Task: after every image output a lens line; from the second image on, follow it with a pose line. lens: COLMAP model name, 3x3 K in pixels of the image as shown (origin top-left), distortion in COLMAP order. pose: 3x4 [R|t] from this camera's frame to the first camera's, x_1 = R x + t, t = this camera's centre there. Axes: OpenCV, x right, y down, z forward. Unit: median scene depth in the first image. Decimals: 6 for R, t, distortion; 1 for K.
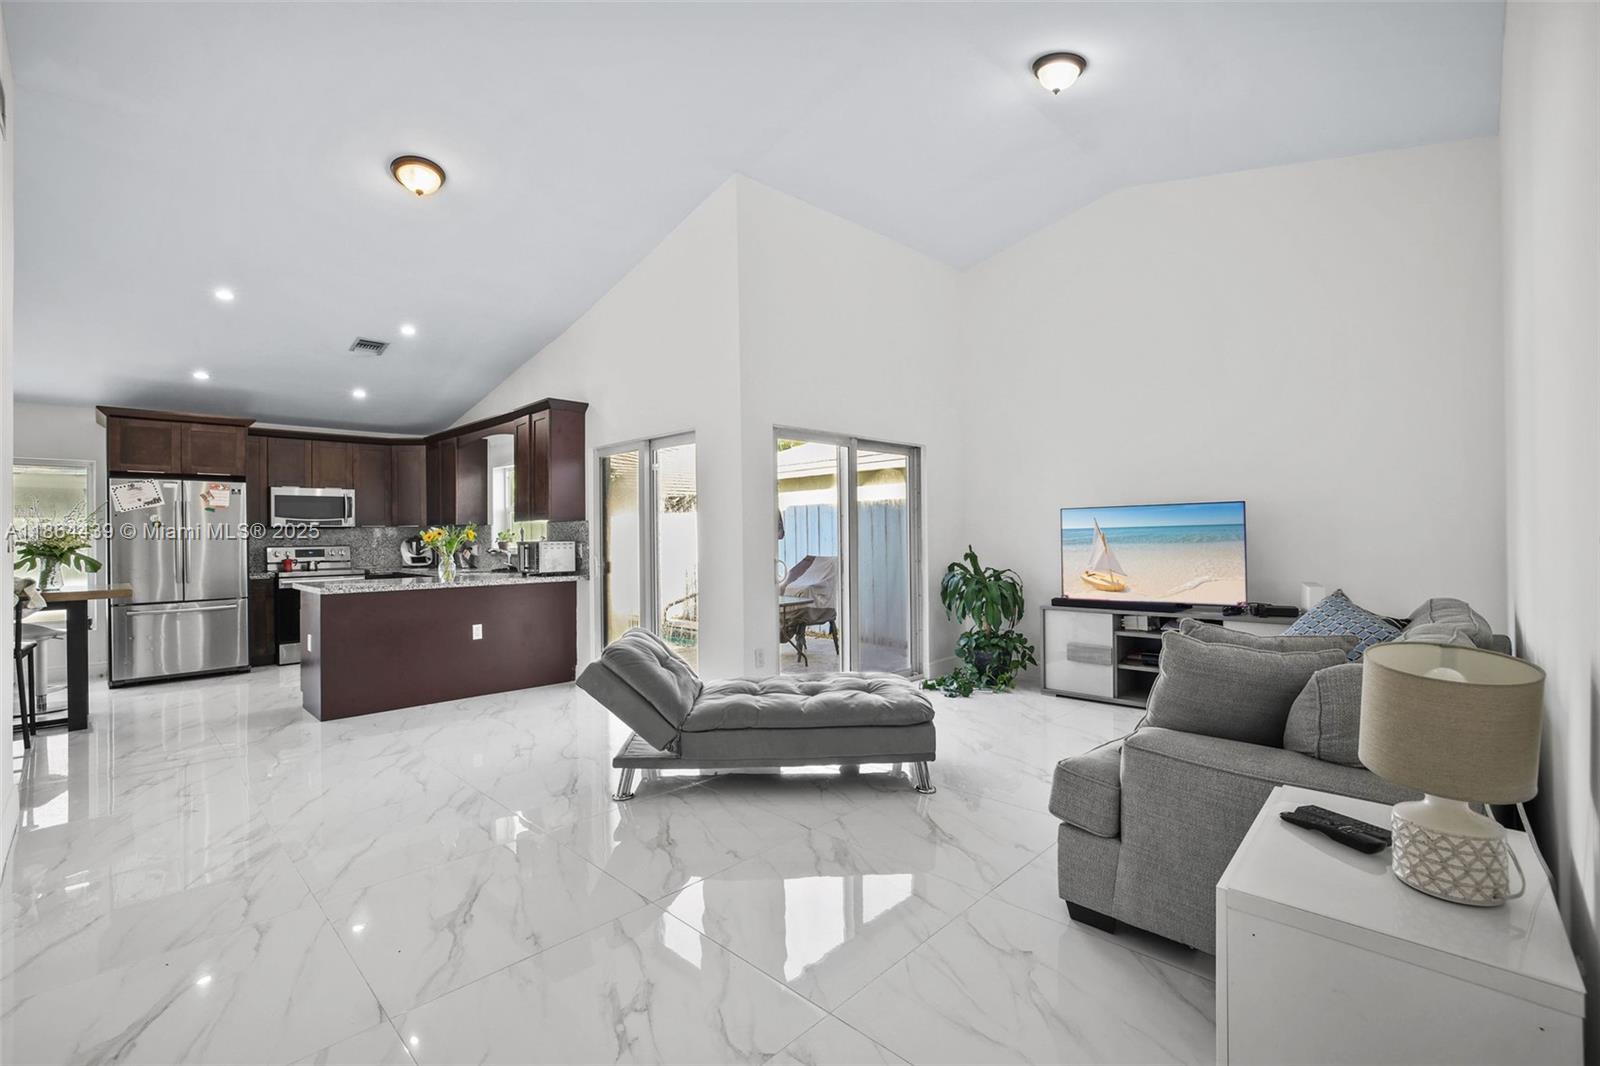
lens RADIAL K [[728.2, 0, 794.9], [0, 728.2, 532.3], [0, 0, 1]] dist [-0.008807, 0.005273]
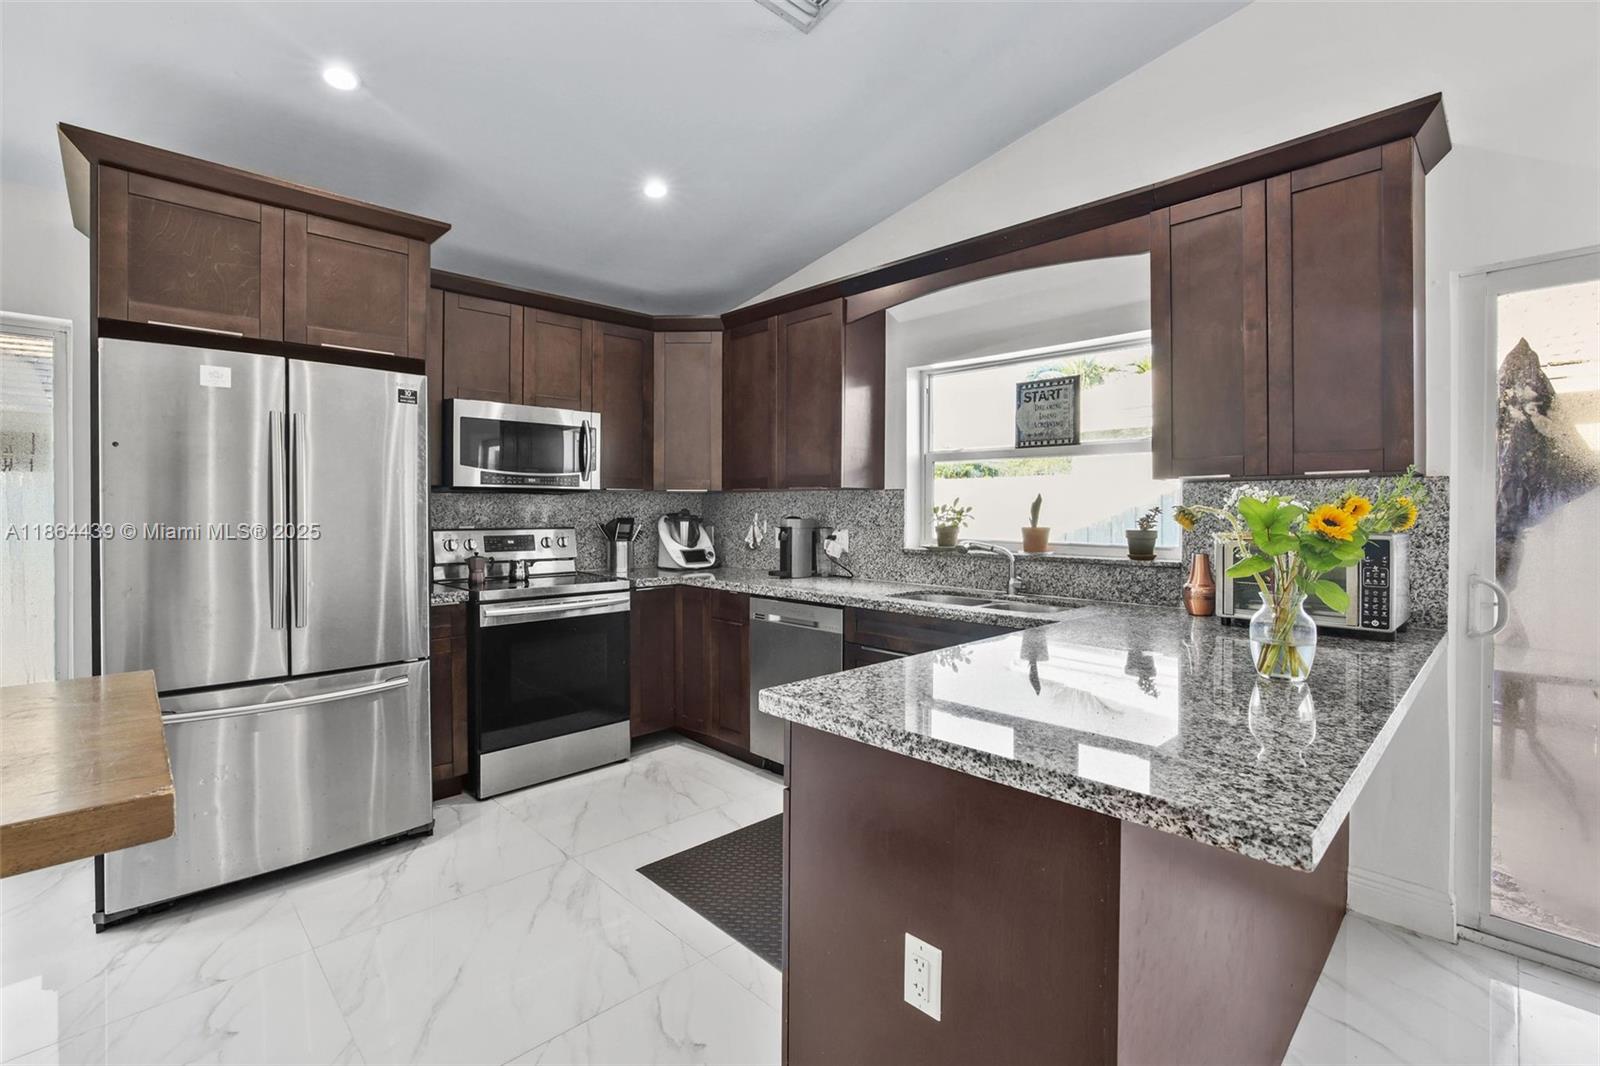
lens RADIAL K [[728.2, 0, 774.0], [0, 728.2, 514.4], [0, 0, 1]] dist [-0.008807, 0.005273]
pose [[0.999697, 0.012097, -0.021455, -0.551653], [-0.011912, 0.999891, 0.008717, 0.003515], [0.021558, -0.008459, 0.999732, 0.593738]]
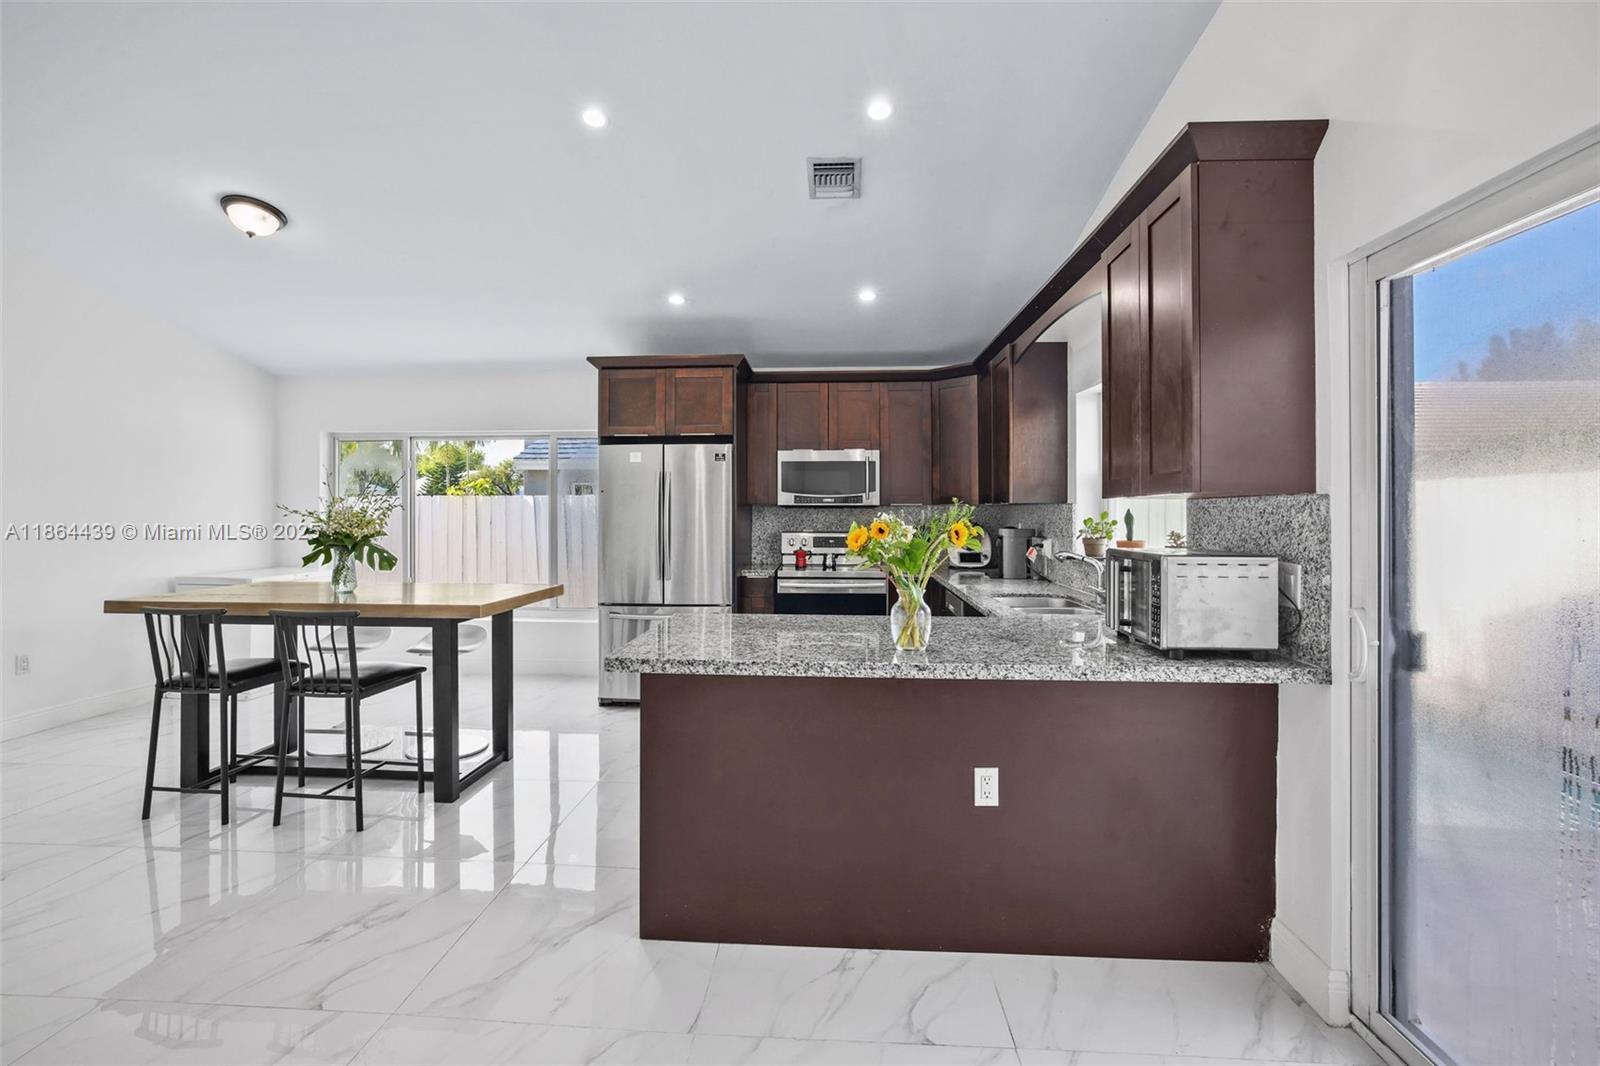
lens RADIAL K [[704.6, 0, 791.1], [0, 704.6, 506.8], [0, 0, 1]] dist [-0.024779, 0.007887]
pose [[0.661670, 0.005409, -0.749775, -0.196812], [-0.005784, 0.999981, 0.002109, -0.008401], [0.749772, 0.002942, 0.661689, 0.583868]]
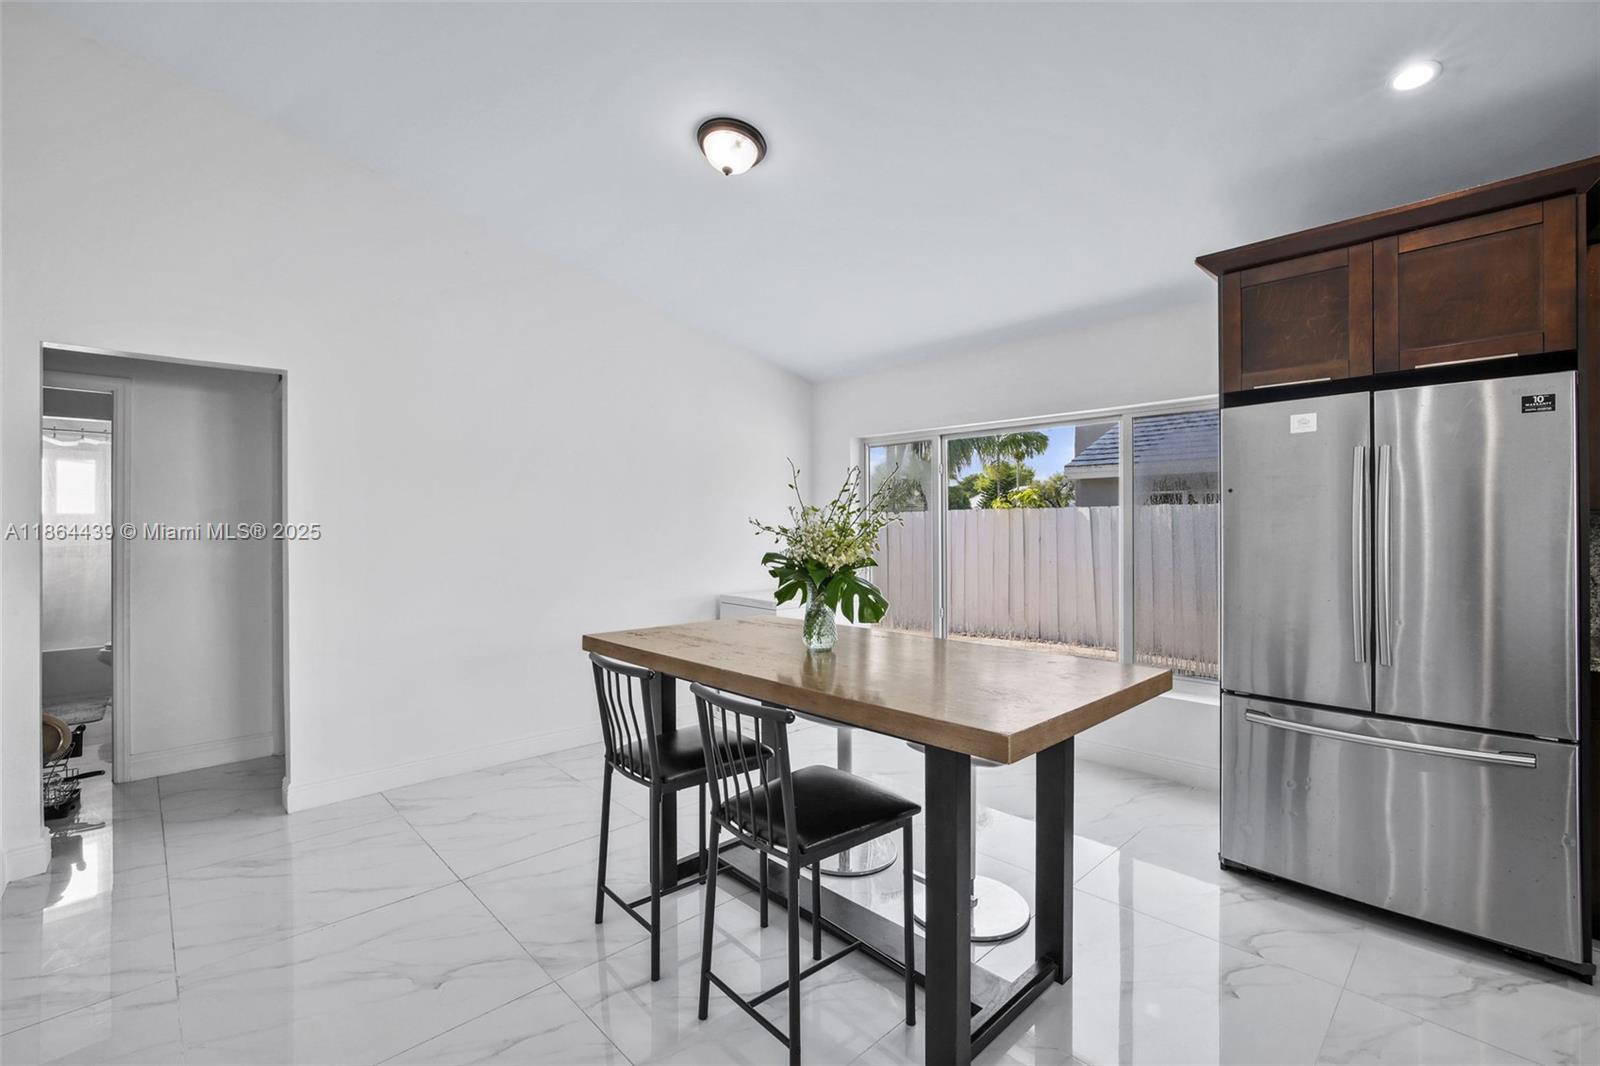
lens RADIAL K [[704.6, 0, 795.9], [0, 704.6, 529.6], [0, 0, 1]] dist [-0.024779, 0.007887]
pose [[-0.016428, 0.015044, -0.999752, -0.455254], [0.004126, 0.999879, 0.014978, -0.006466], [0.999857, -0.003879, -0.016488, 0.671937]]
